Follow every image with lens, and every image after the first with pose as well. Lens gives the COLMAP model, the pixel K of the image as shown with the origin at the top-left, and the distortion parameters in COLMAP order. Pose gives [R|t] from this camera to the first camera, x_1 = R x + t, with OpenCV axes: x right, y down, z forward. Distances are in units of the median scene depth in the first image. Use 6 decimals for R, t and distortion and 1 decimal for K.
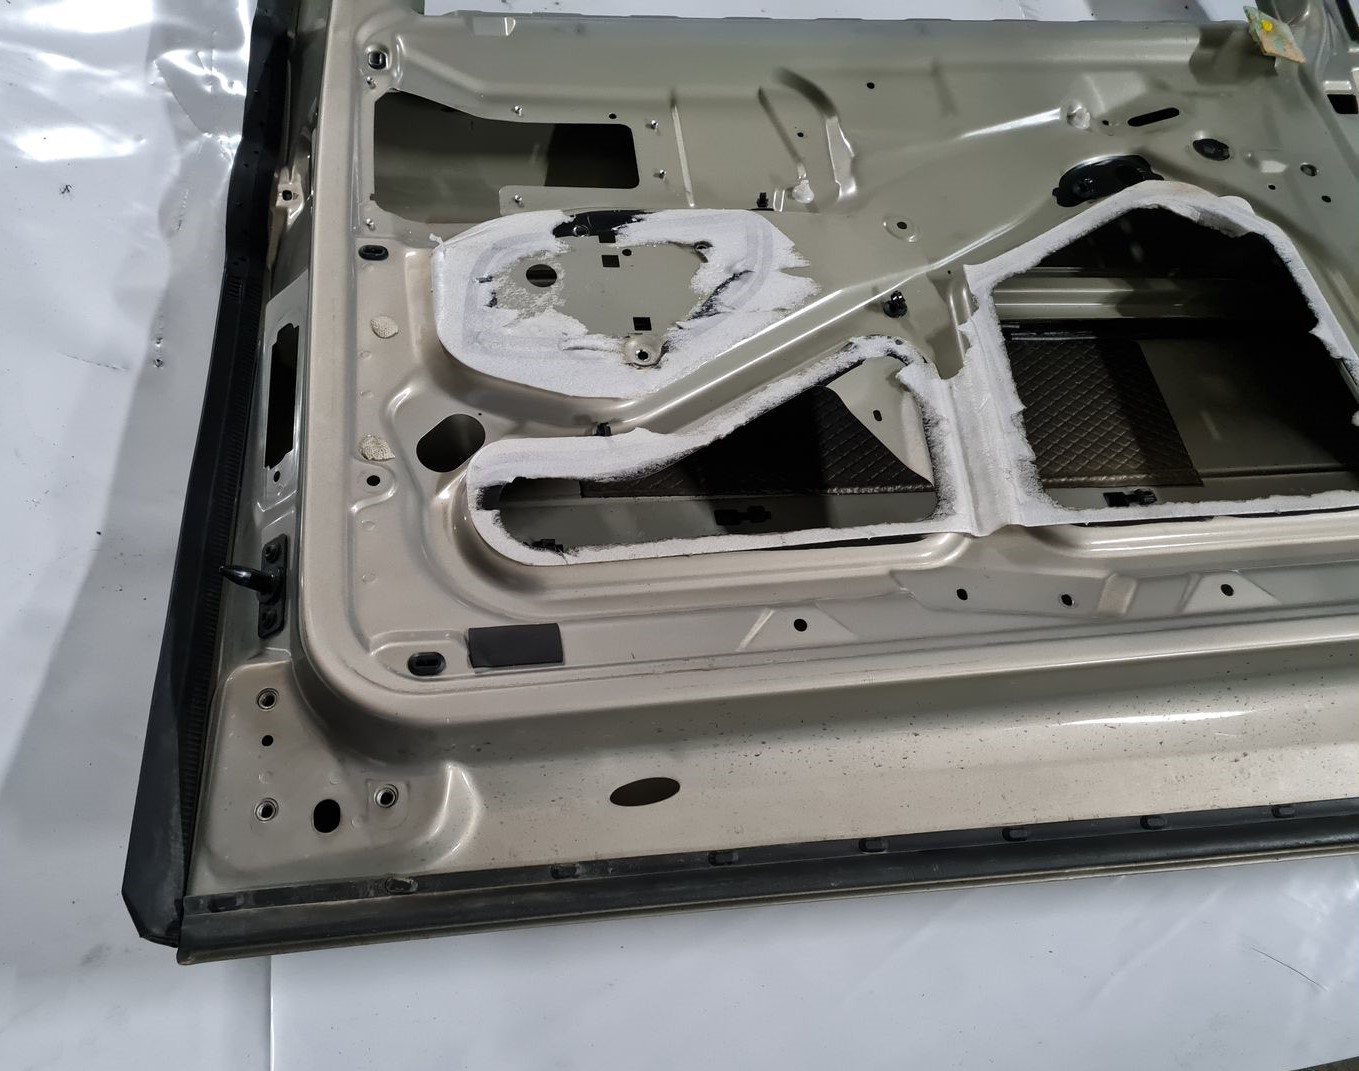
lens RADIAL K [[1117.8, 0, 680.0], [0, 1117.8, 544.1], [0, 0, 1]] dist [0.037010, -0.020150]
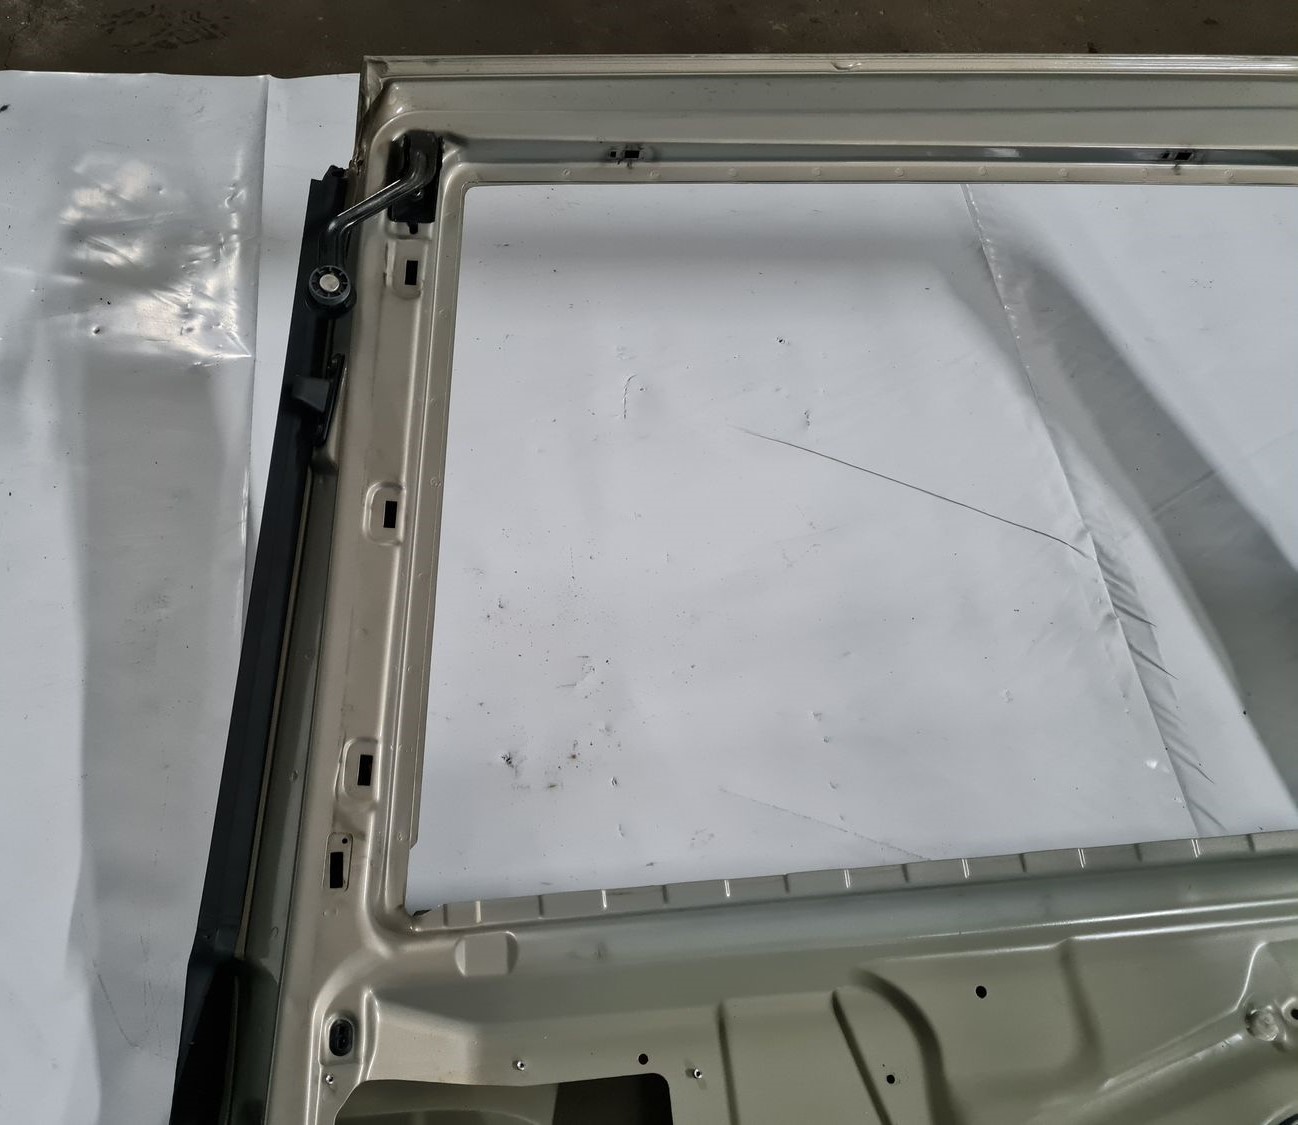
lens RADIAL K [[1089.7, 0, 605.3], [0, 1089.7, 577.3], [0, 0, 1]] dist [0.032622, 0.004942]
pose [[0.997445, 0.006632, -0.071129, -0.042058], [-0.007464, 0.999907, -0.011447, -0.853063], [0.071047, 0.011949, 0.997401, 0.295795]]
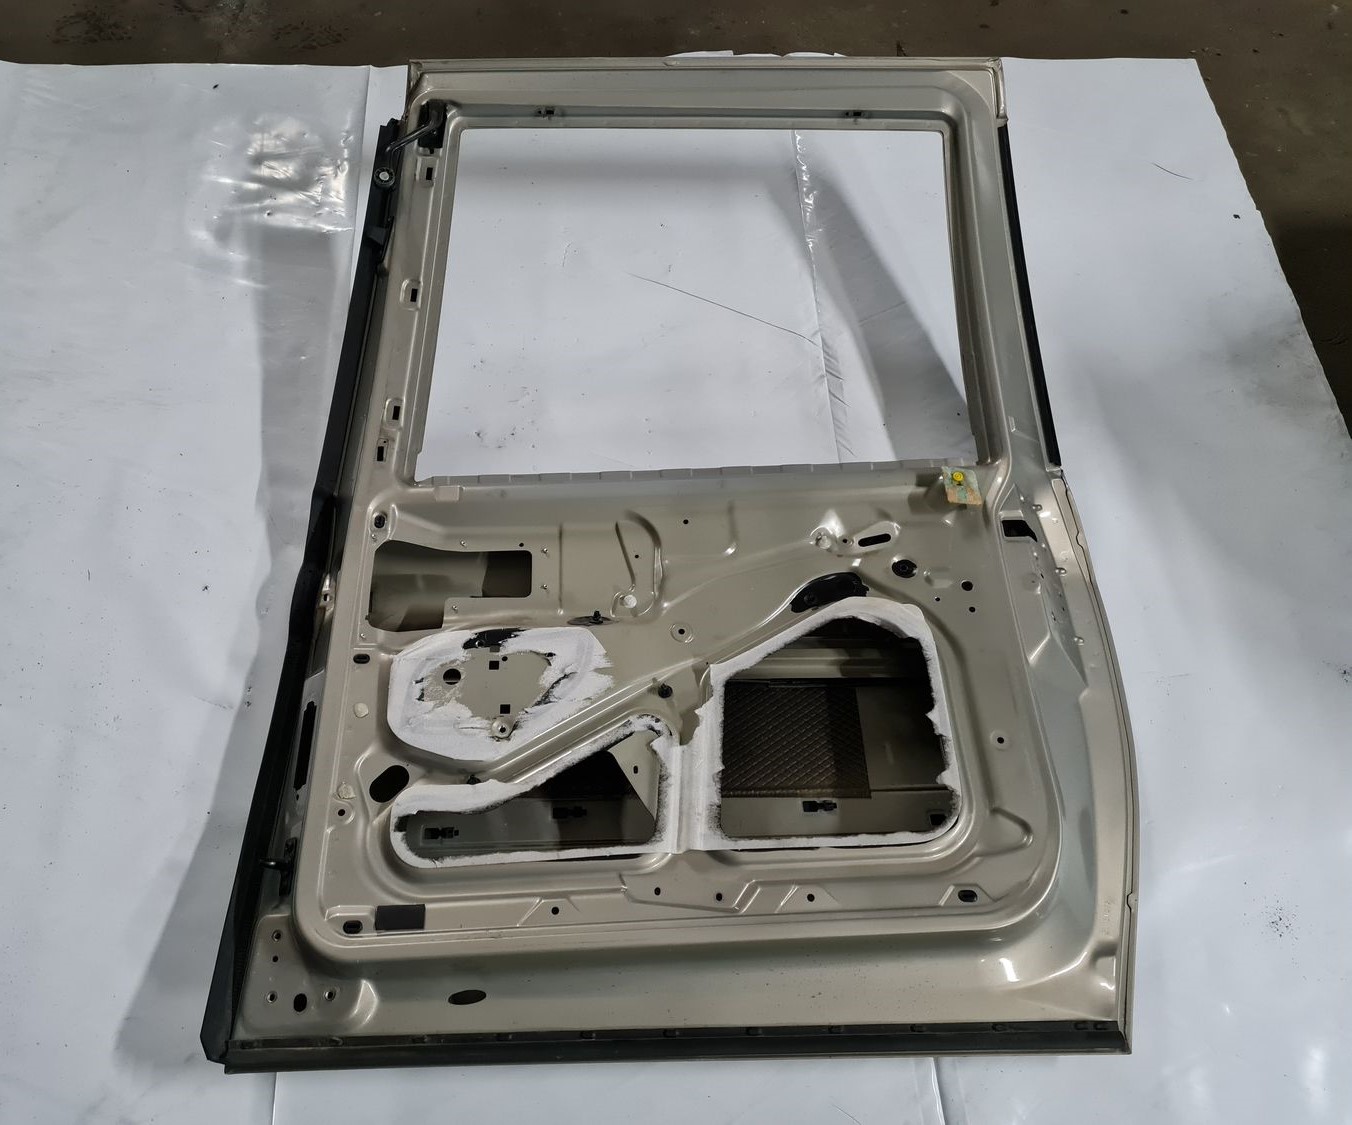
lens RADIAL K [[1099.7, 0, 667.5], [0, 1099.7, 569.2], [0, 0, 1]] dist [0.058937, -0.005687]
pose [[0.989637, 0.031981, -0.139983, 0.456446], [-0.031747, 0.999488, 0.003906, -0.435031], [0.140037, 0.000578, 0.990146, -0.675870]]
